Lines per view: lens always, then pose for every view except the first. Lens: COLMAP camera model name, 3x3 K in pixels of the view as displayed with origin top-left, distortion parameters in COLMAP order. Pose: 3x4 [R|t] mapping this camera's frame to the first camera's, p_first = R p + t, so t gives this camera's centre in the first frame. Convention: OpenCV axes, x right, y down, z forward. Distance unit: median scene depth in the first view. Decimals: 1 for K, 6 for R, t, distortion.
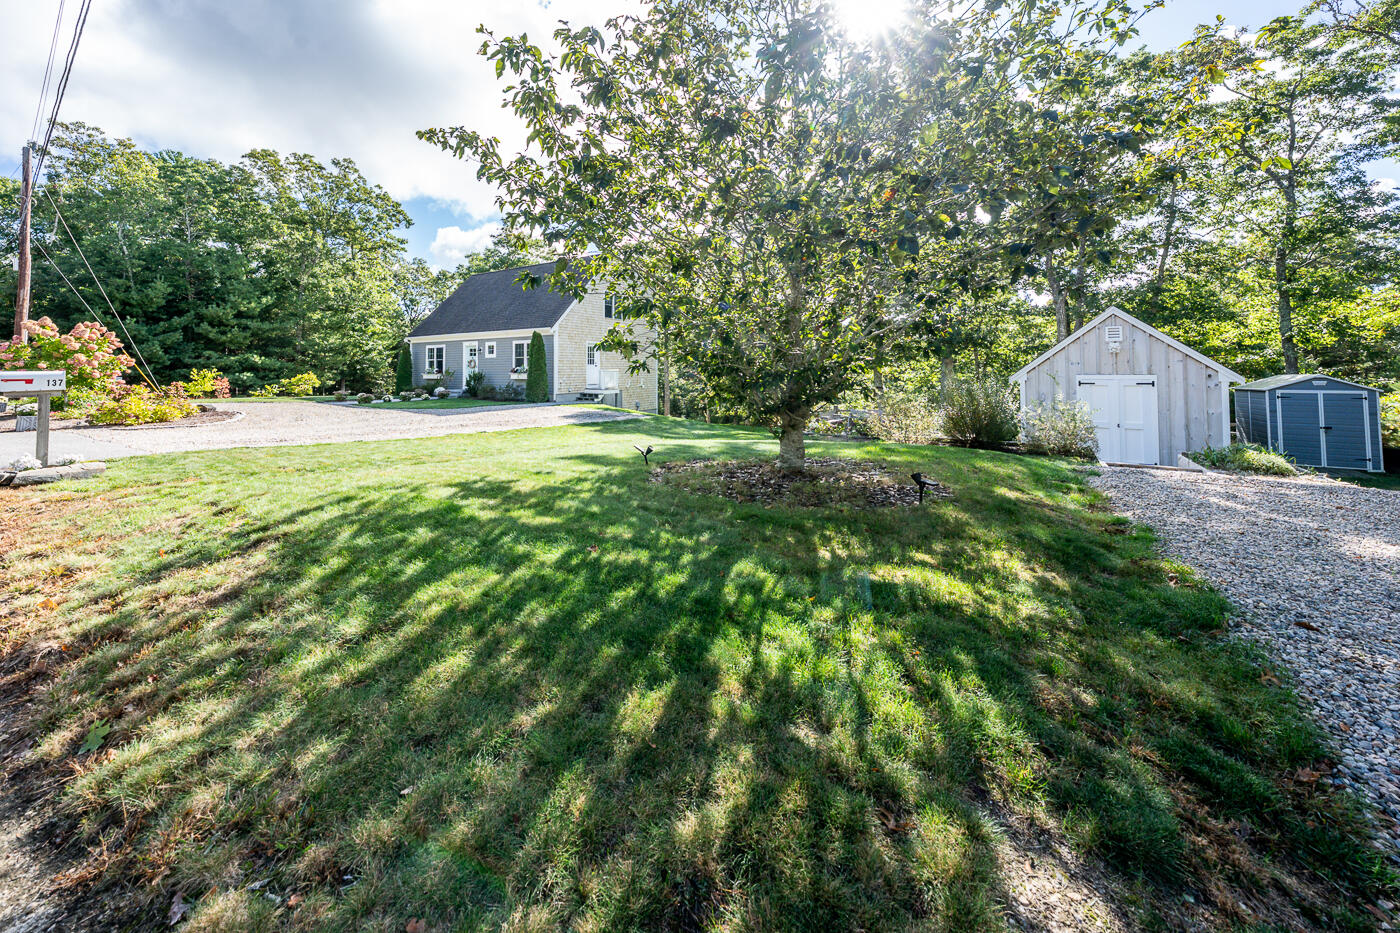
lens RADIAL K [[485.3, 0, 667.3], [0, 485.3, 358.4], [0, 0, 1]] dist [0.001677, -0.000102]
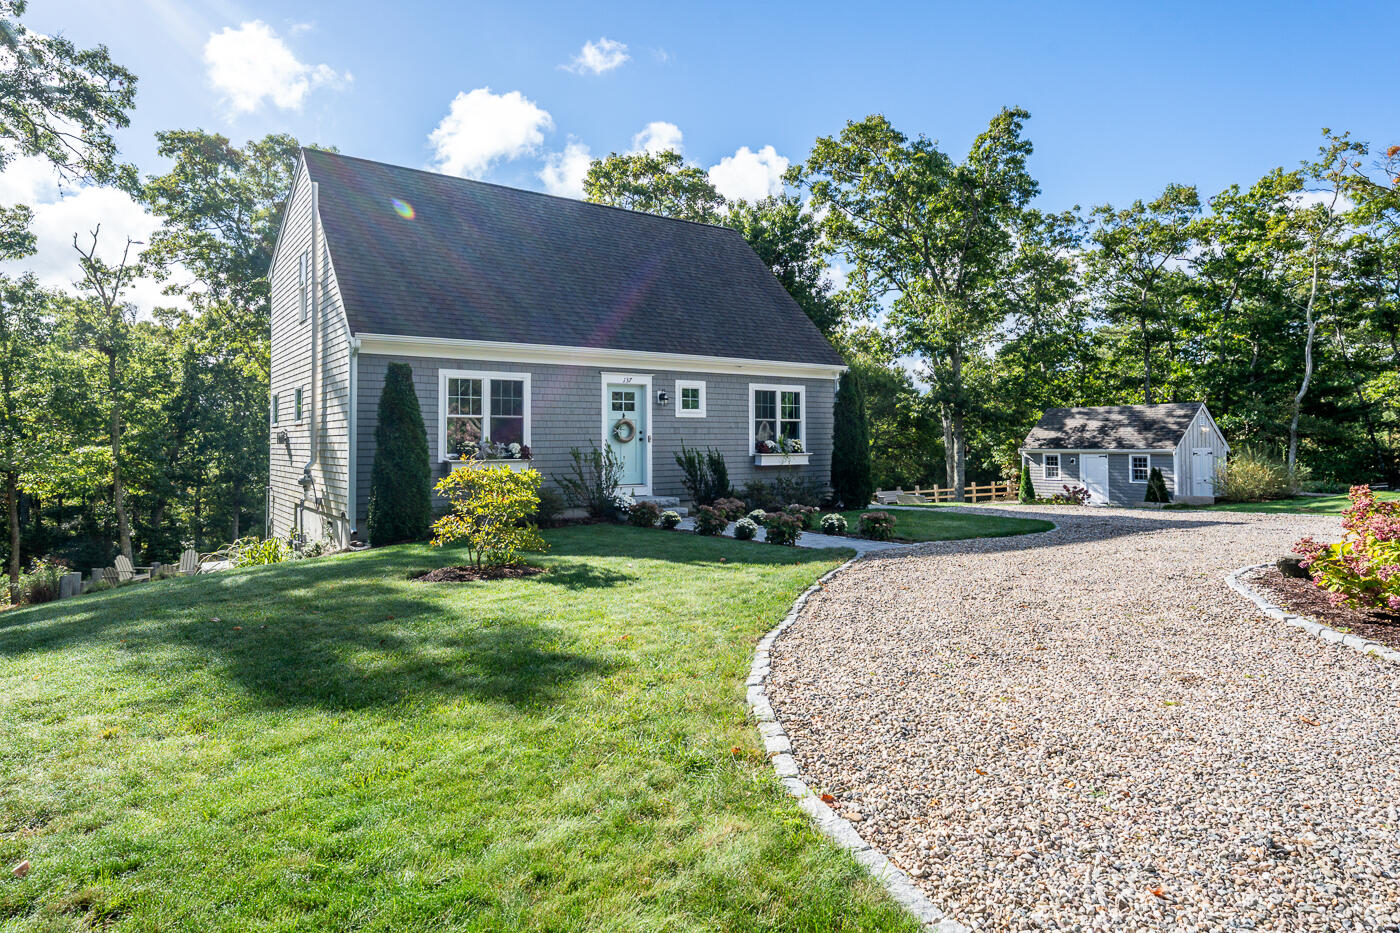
lens RADIAL K [[799.7, 0, 711.2], [0, 799.7, 426.2], [0, 0, 1]] dist [0.007058, -0.002246]
pose [[0.393733, 0.018222, 0.919044, -0.923781], [-0.022509, 0.999695, -0.010178, 0.011751], [-0.918949, -0.016680, 0.394023, 0.654701]]
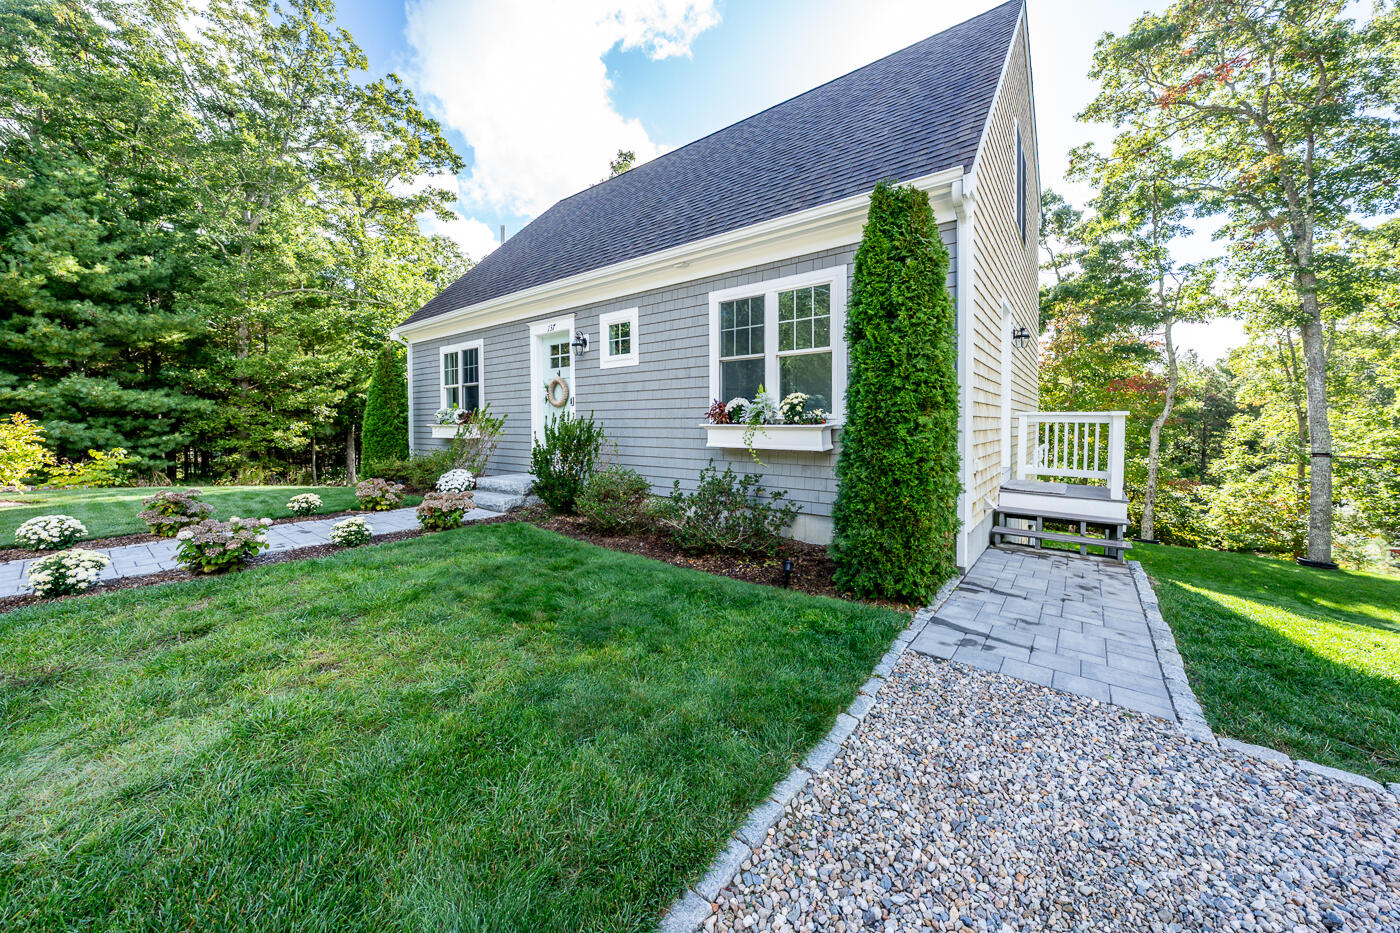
lens RADIAL K [[485.3, 0, 712.8], [0, 485.3, 444.2], [0, 0, 1]] dist [0.001677, -0.000102]
pose [[0.995035, 0.010714, -0.098948, -0.260830], [-0.004123, 0.997773, 0.066580, 0.021987], [0.099441, -0.065841, 0.992863, 0.669732]]
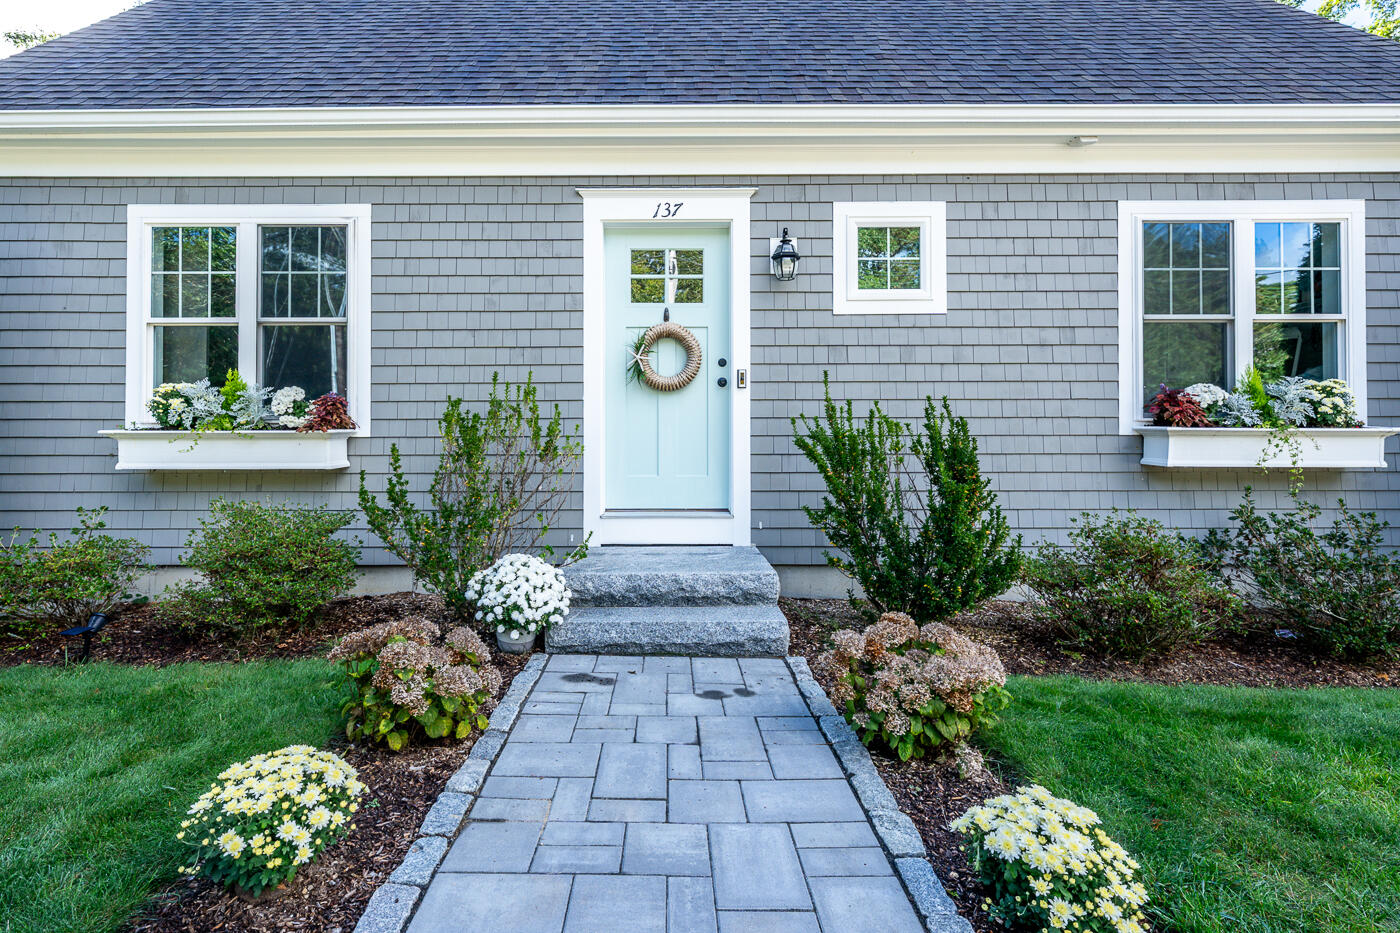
lens RADIAL K [[683.6, 0, 688.4], [0, 683.6, 428.4], [0, 0, 1]] dist [0.002401, -0.001081]
pose [[0.861720, 0.008518, 0.507312, -0.473734], [-0.017499, 0.999763, 0.012938, 0.027175], [-0.507082, -0.020026, 0.861665, 0.795310]]
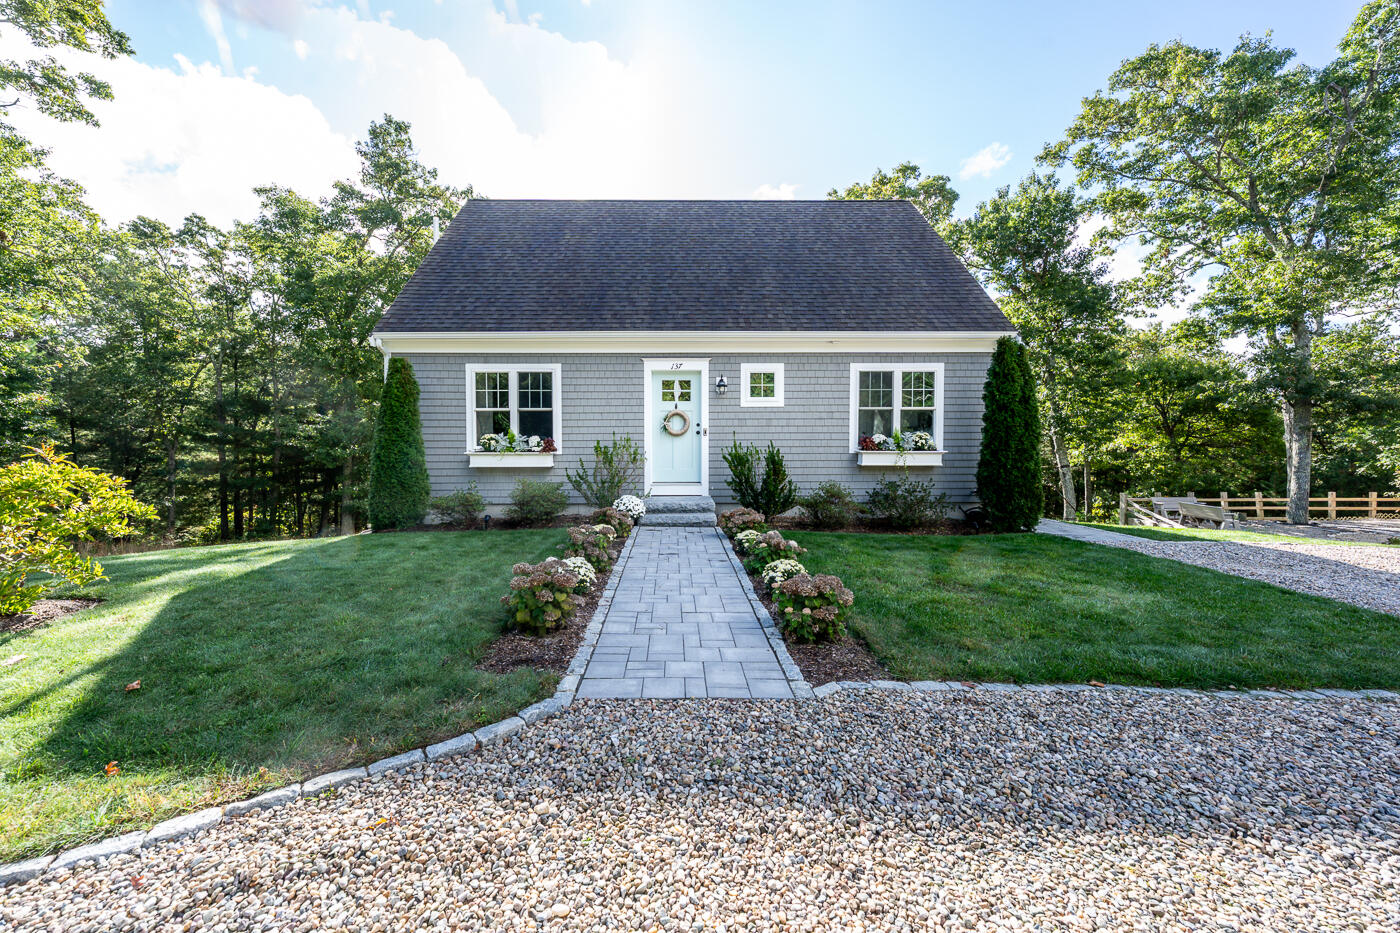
lens RADIAL K [[505.3, 0, 696.9], [0, 505.3, 458.9], [0, 0, 1]] dist [-0.003005, 0.000610]
pose [[0.854535, -0.016538, 0.519131, -0.555331], [-0.016730, 0.998098, 0.059335, 0.014235], [-0.519125, -0.059389, 0.852633, 0.650154]]
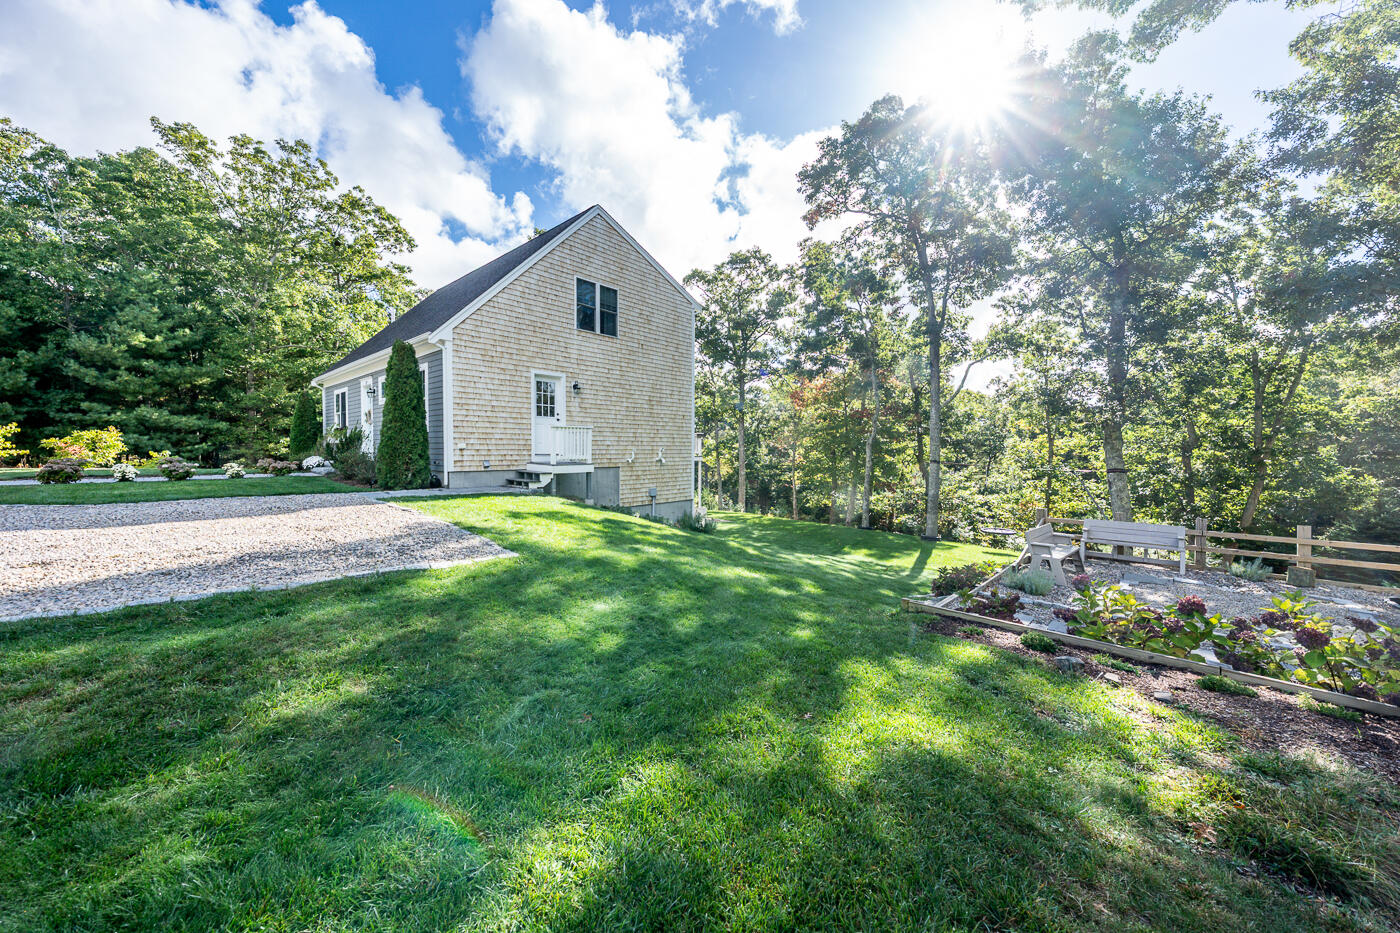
lens RADIAL K [[485.3, 0, 702.5], [0, 485.3, 470.9], [0, 0, 1]] dist [0.001677, -0.000102]
pose [[0.984482, 0.020168, -0.174325, 0.089369], [-0.008126, 0.997548, 0.069519, 0.030712], [0.175300, -0.067024, 0.982231, 0.471002]]
